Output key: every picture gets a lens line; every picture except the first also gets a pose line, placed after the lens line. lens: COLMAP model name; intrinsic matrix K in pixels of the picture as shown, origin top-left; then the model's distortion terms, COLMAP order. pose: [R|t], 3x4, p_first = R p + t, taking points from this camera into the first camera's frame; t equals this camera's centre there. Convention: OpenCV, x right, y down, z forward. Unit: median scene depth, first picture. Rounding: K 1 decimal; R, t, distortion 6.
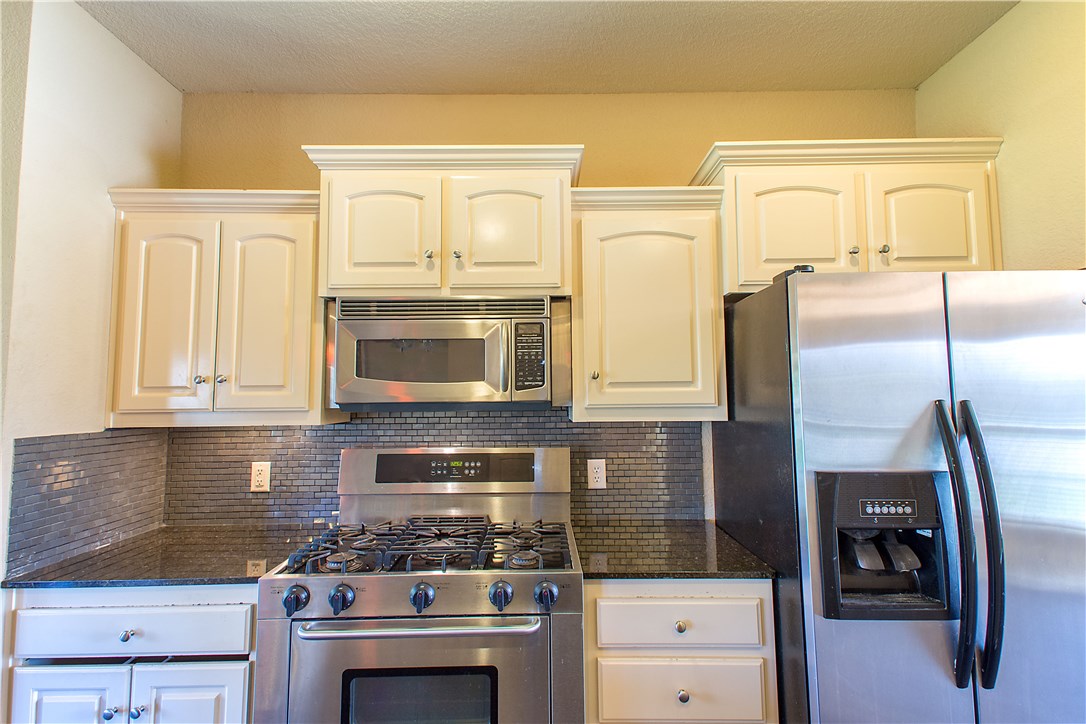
lens RADIAL K [[534.0, 0, 542.1], [0, 534.0, 355.7], [0, 0, 1]] dist [0.032838, 0.000173]
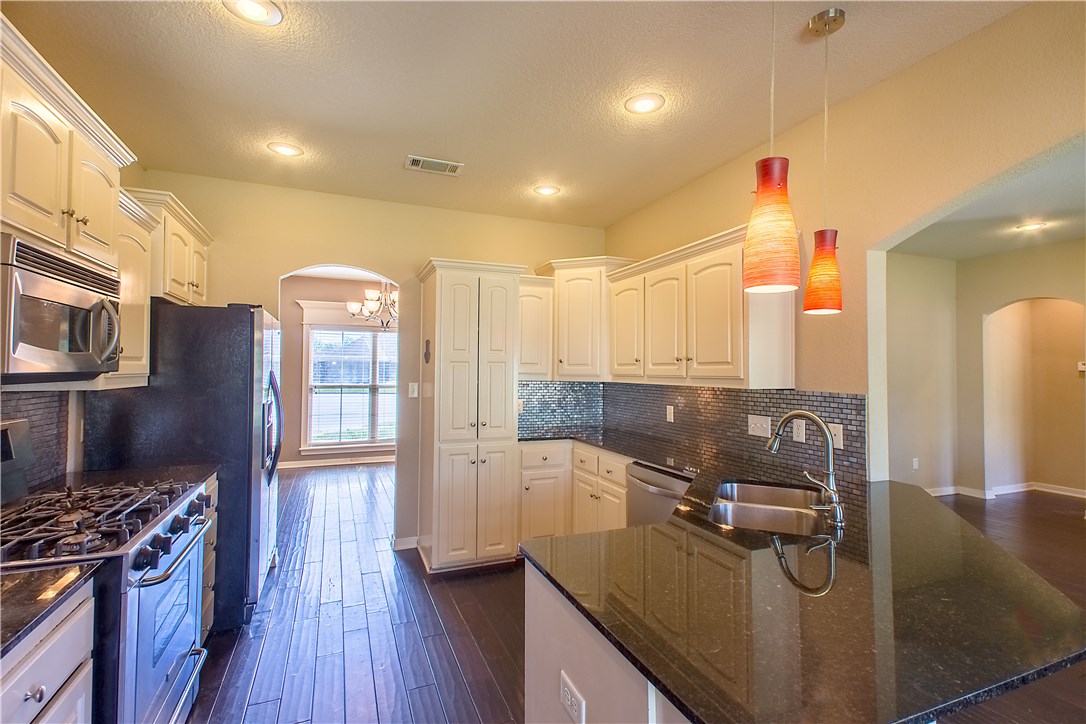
lens RADIAL K [[514.8, 0, 546.2], [0, 514.8, 364.3], [0, 0, 1]] dist [0.024112, -0.006968]
pose [[0.377638, -0.004755, -0.925941, 0.989091], [0.066183, 0.997568, 0.021870, -0.006642], [0.923585, -0.069541, 0.377034, -0.016697]]
